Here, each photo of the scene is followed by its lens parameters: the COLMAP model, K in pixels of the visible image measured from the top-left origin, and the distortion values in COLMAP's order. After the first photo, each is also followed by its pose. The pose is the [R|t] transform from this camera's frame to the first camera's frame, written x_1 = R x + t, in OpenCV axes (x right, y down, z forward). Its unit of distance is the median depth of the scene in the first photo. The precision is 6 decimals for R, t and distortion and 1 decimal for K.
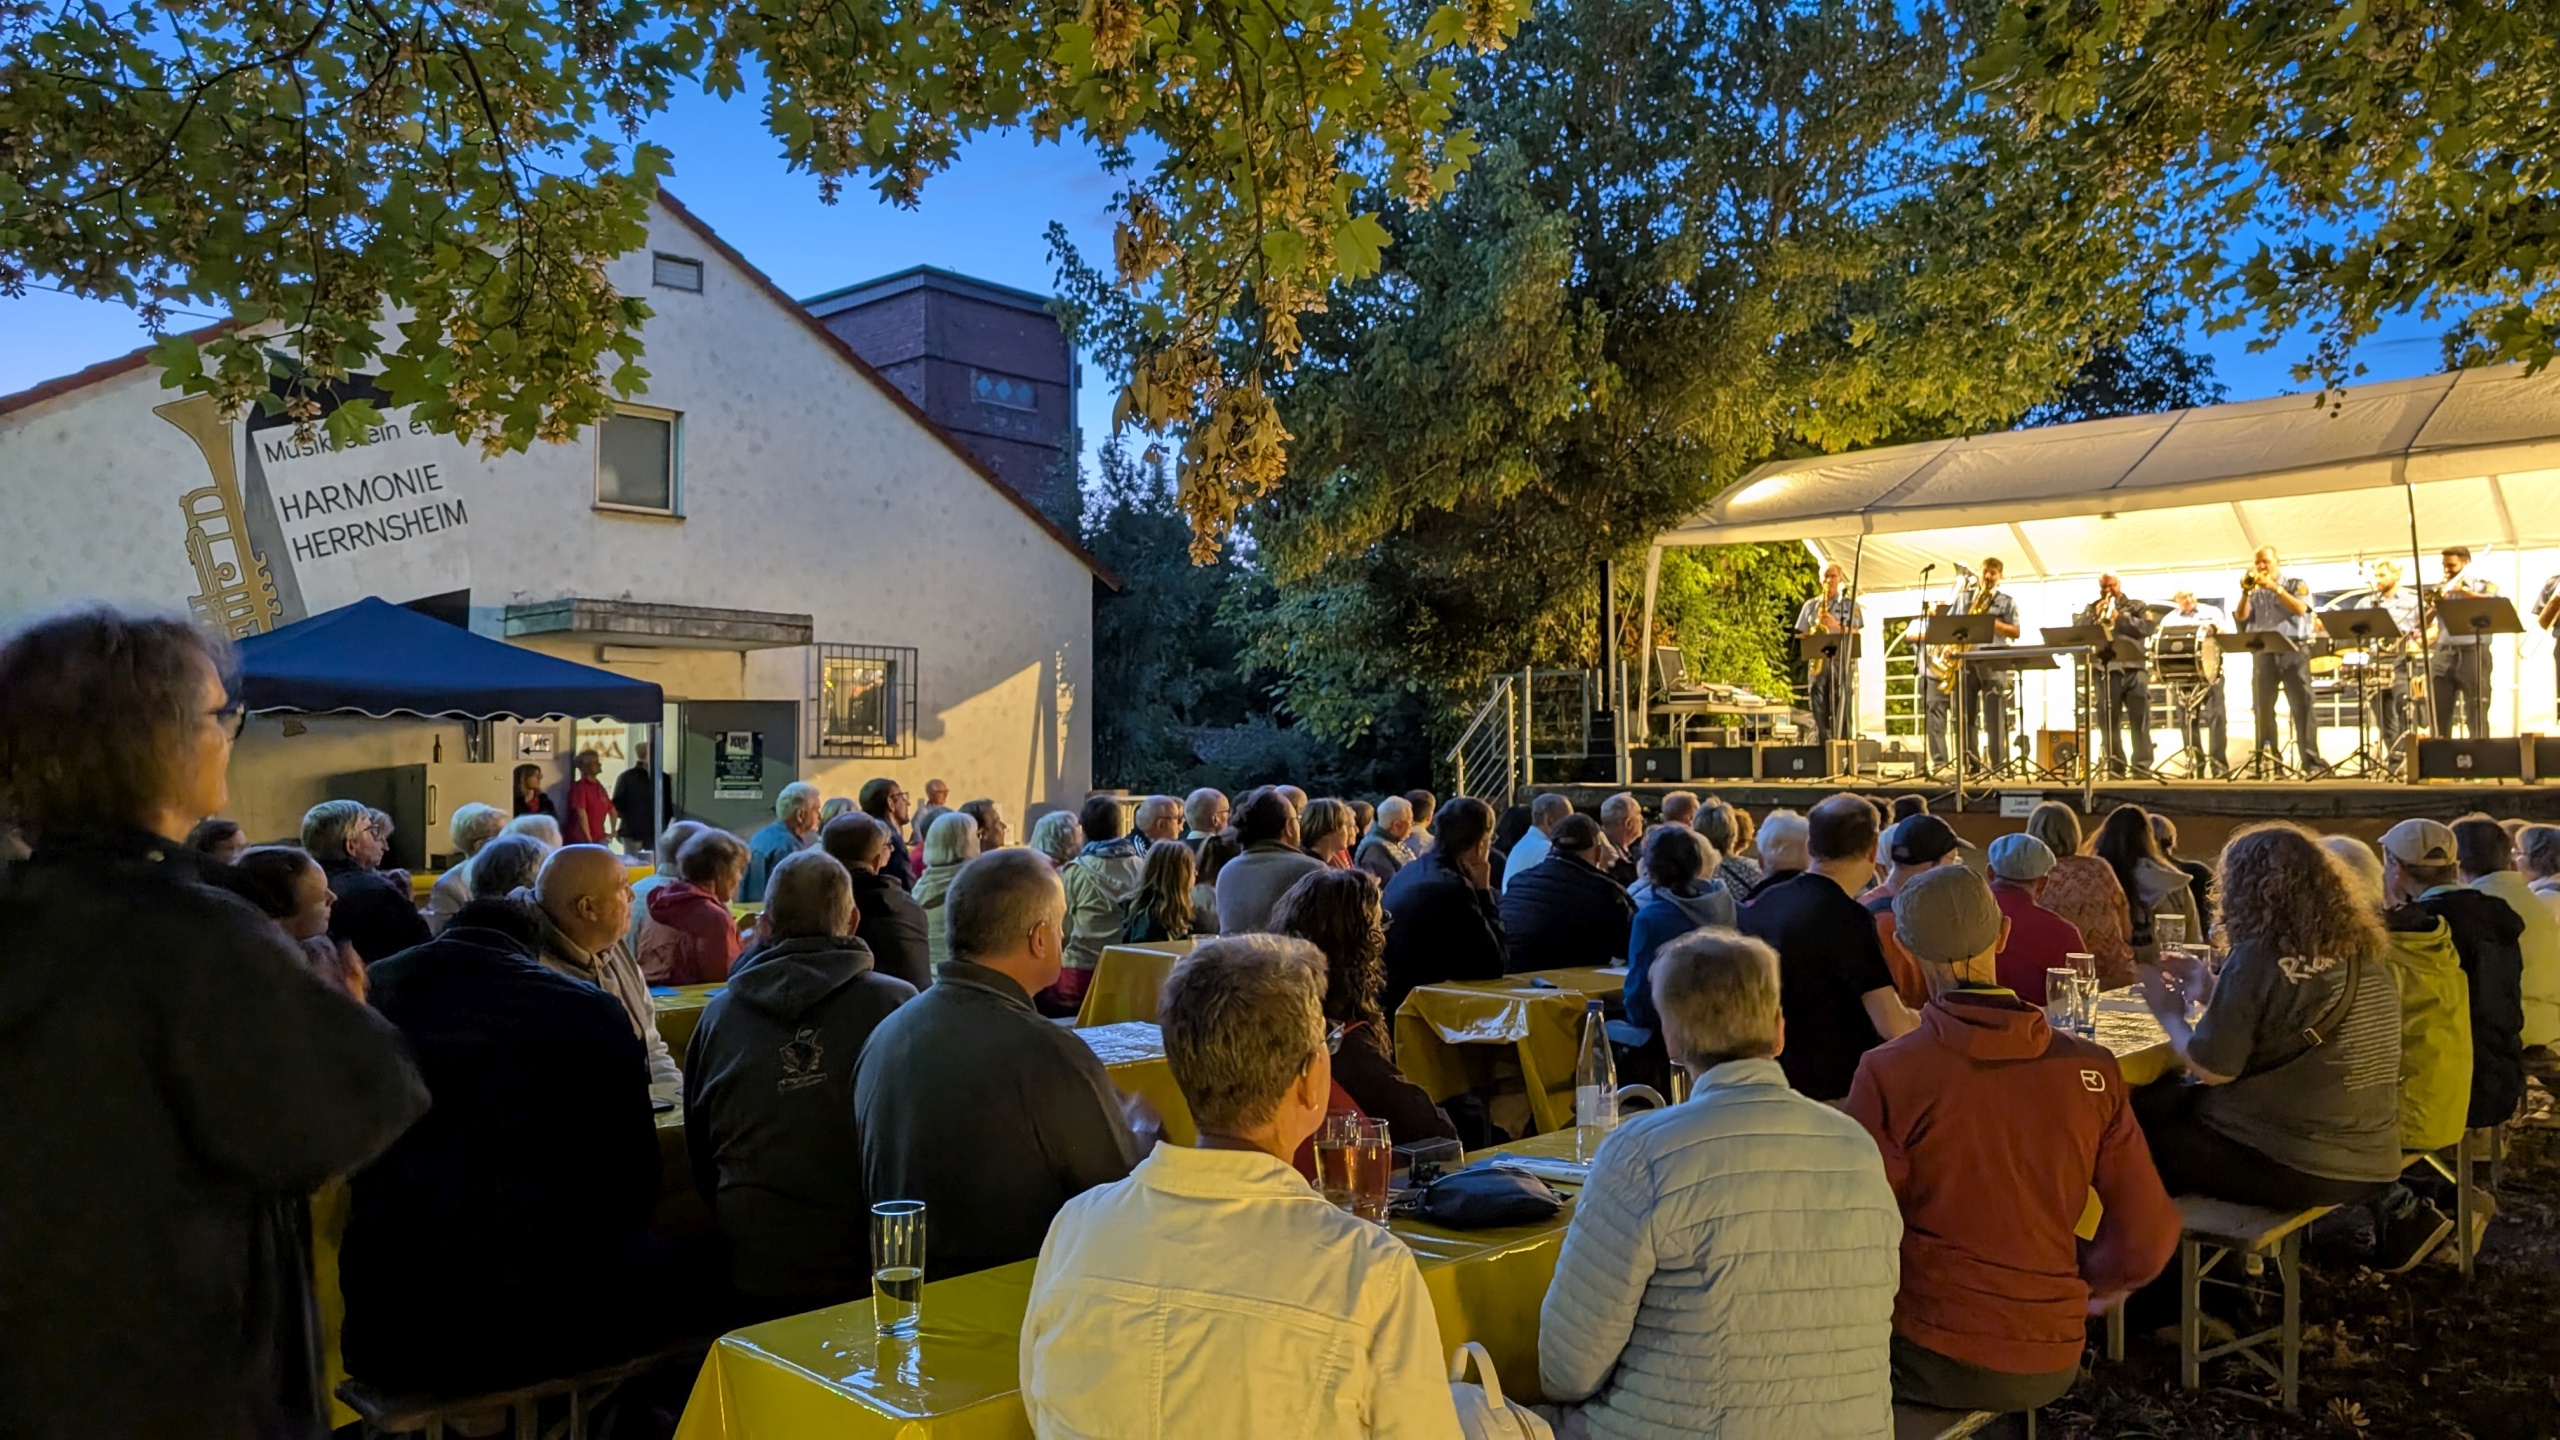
lens RADIAL K [[1754.1, 0, 1280.0], [0, 1754.1, 720.0], [0, 0, 1]] dist [-0.050776, -0.000533]
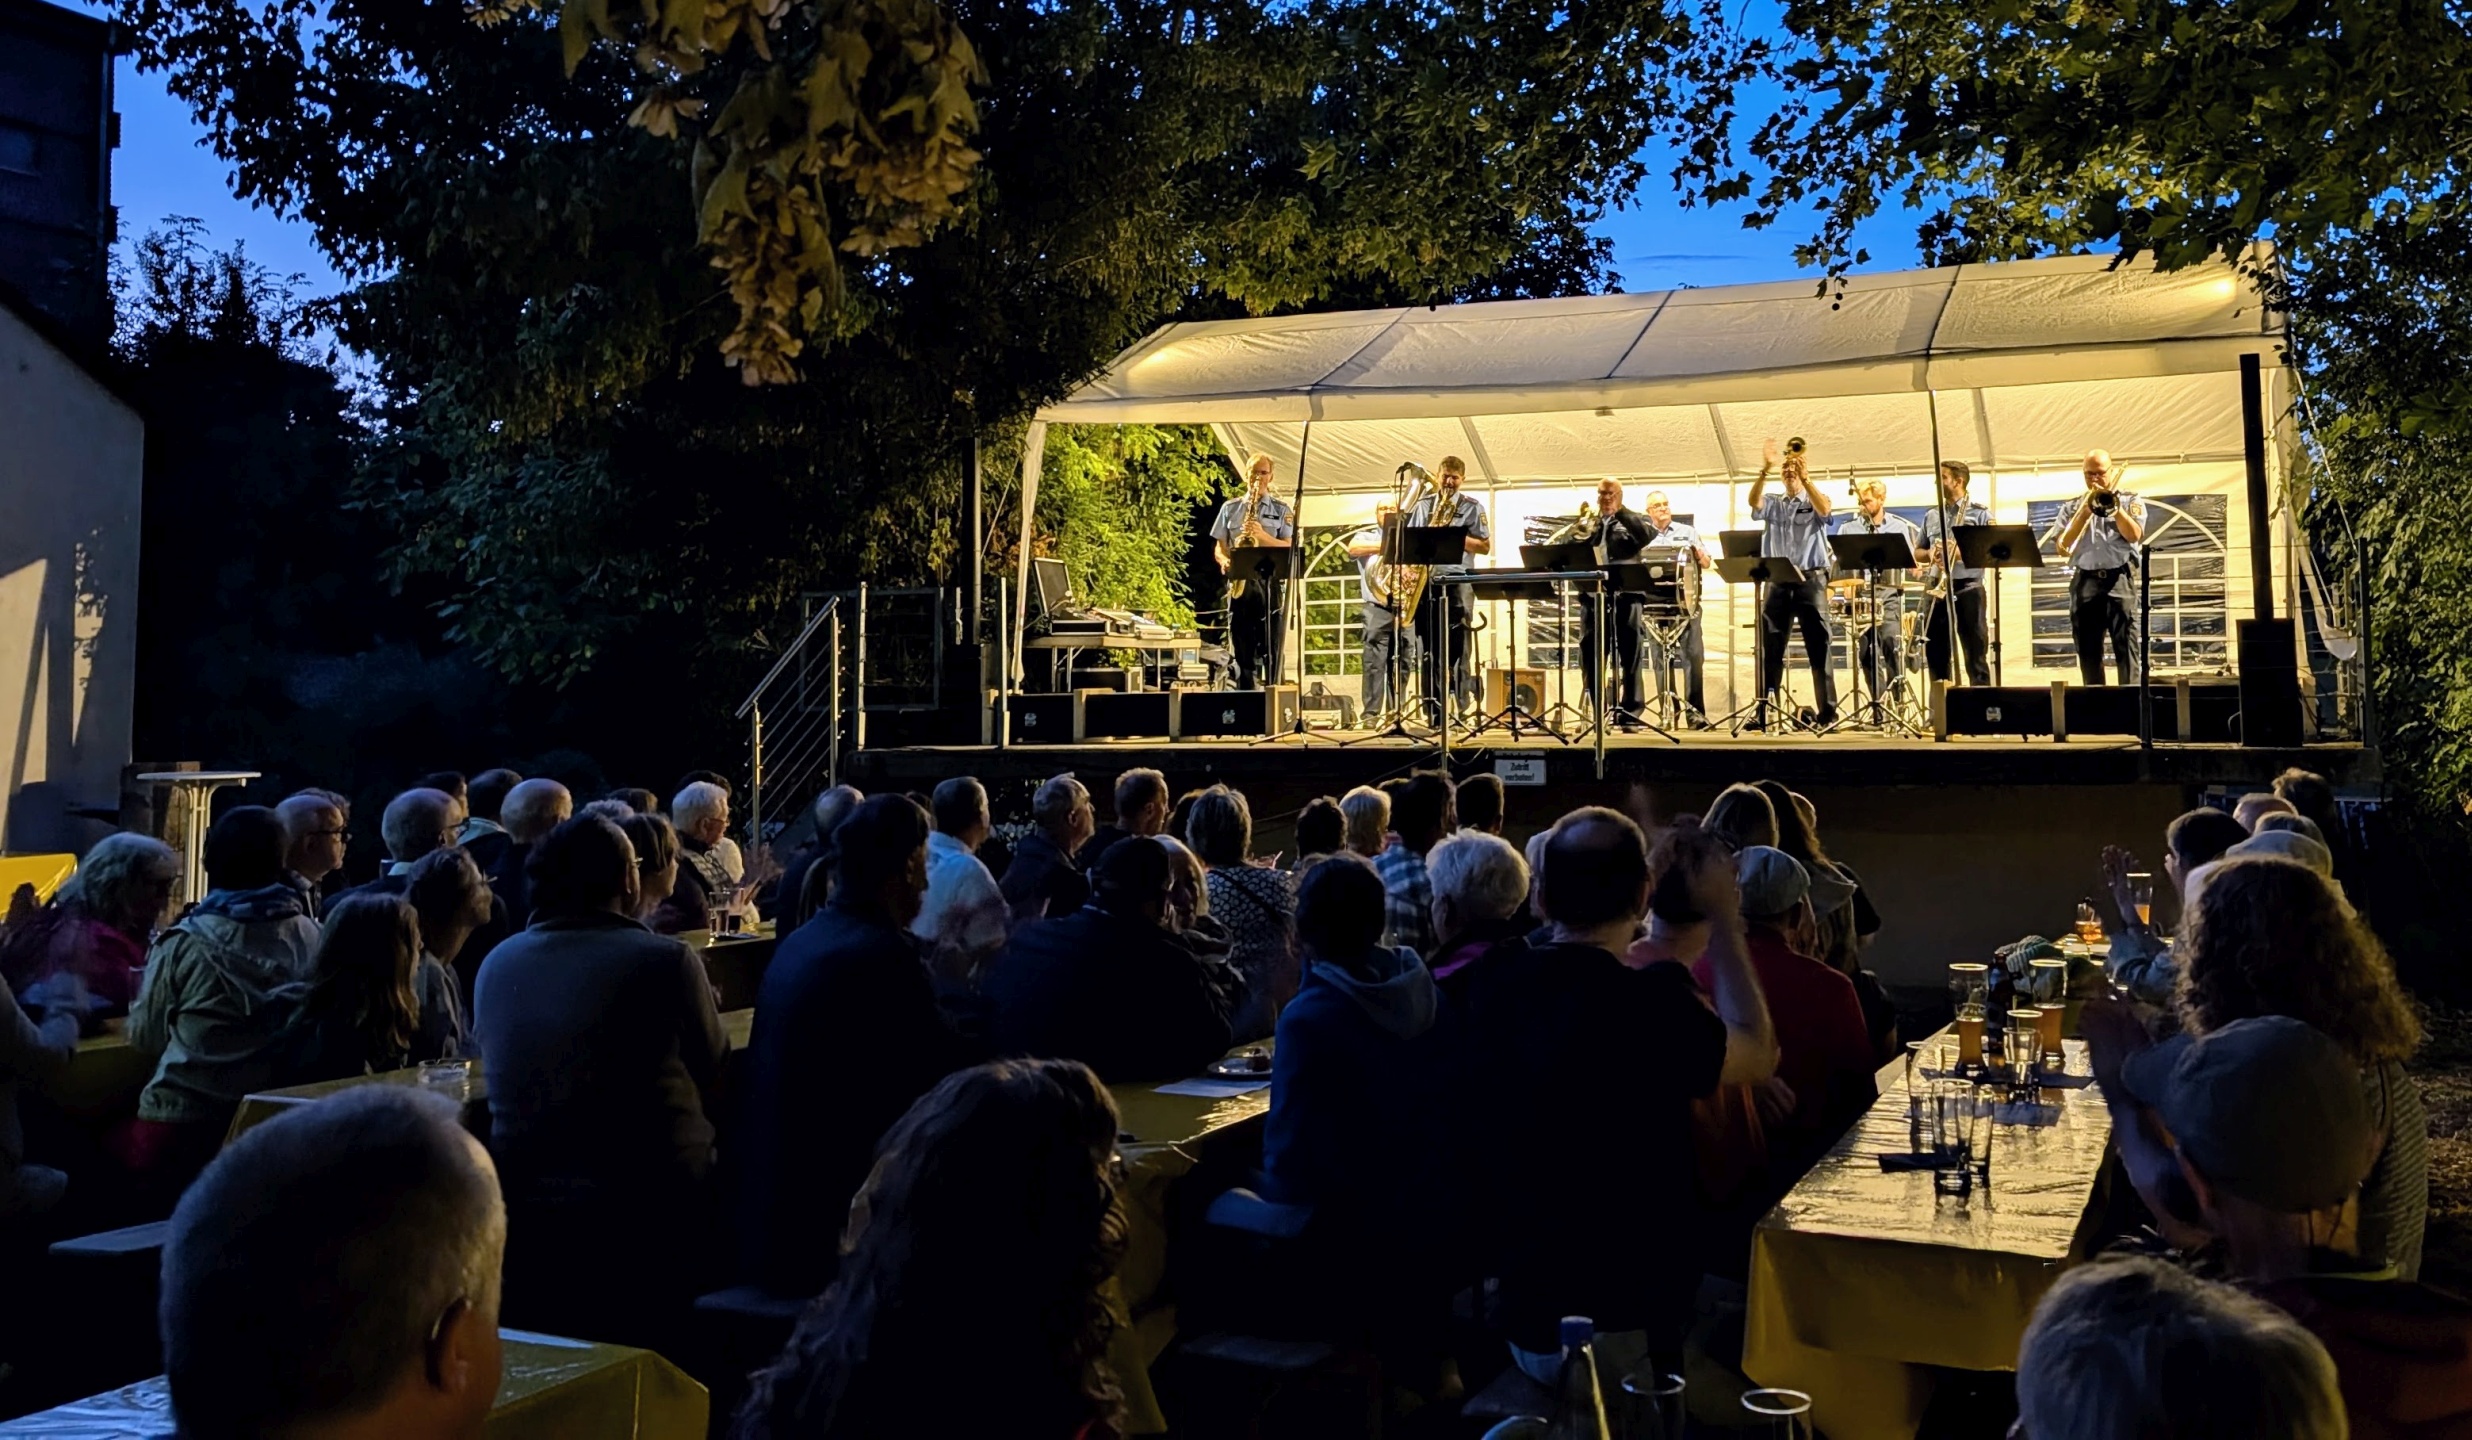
lens RADIAL K [[2135.1, 0, 1410.2], [0, 2135.1, 530.4], [0, 0, 1]] dist [0.076607, -0.199026]
pose [[0.901421, 0.029453, 0.431940, -0.033532], [-0.007051, 0.998550, -0.053374, -0.006355], [-0.432885, 0.045067, 0.900322, 0.116543]]
